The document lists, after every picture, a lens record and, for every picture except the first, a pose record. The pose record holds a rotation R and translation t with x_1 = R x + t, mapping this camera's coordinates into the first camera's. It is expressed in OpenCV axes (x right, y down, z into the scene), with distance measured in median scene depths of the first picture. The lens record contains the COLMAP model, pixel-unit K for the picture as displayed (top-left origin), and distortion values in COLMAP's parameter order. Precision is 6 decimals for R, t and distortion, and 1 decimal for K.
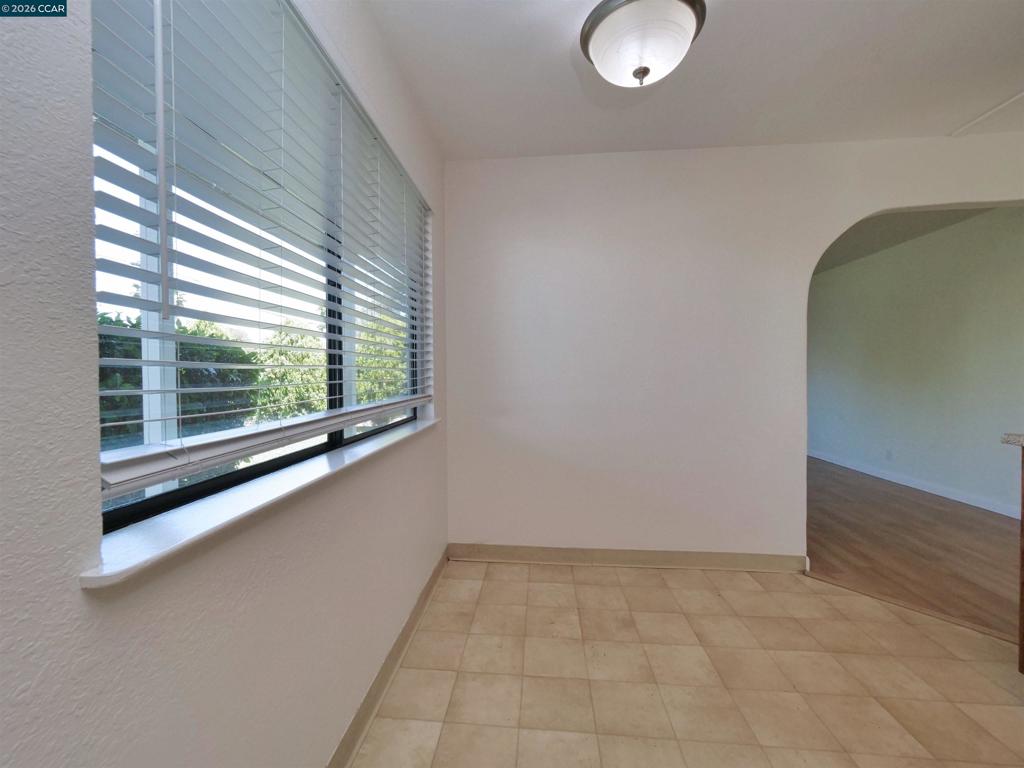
lens RADIAL K [[436.6, 0, 498.4], [0, 436.6, 385.4], [0, 0, 1]] dist [-0.003551, -0.000259]
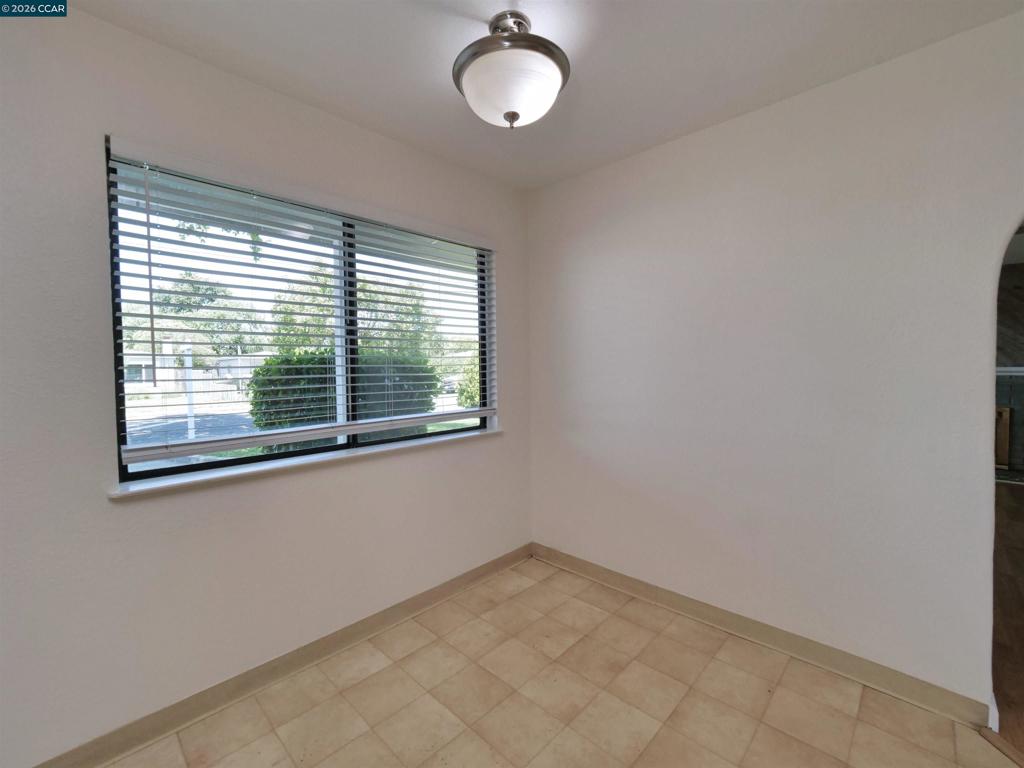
lens RADIAL K [[437.6, 0, 500.4], [0, 437.6, 381.7], [0, 0, 1]] dist [-0.005302, 0.000410]
pose [[0.777958, 0.015731, -0.628119, 0.644718], [-0.009132, 0.999864, 0.013731, -0.071326], [0.628250, -0.004947, 0.777996, 0.116951]]
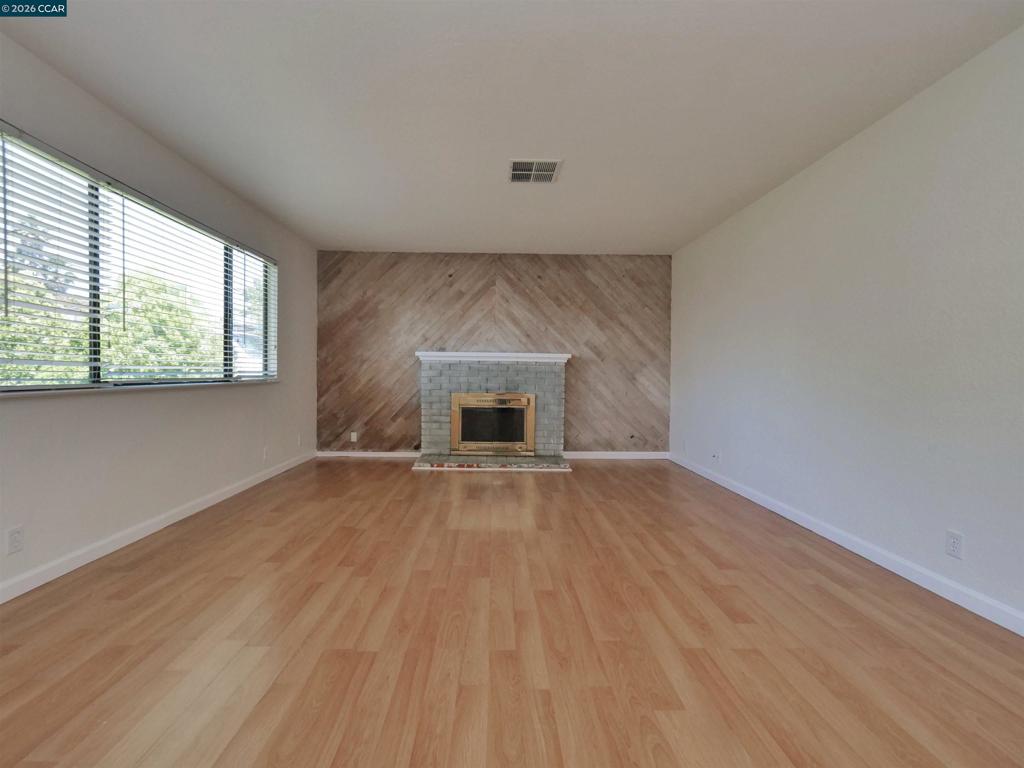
lens RADIAL K [[434.5, 0, 498.2], [0, 434.5, 381.6], [0, 0, 1]] dist [0.000334, -0.000201]
pose [[0.994092, 0.018481, 0.106956, 0.860478], [-0.018222, 0.999828, -0.003399, 0.022499], [-0.107001, 0.001430, 0.994258, 1.338693]]
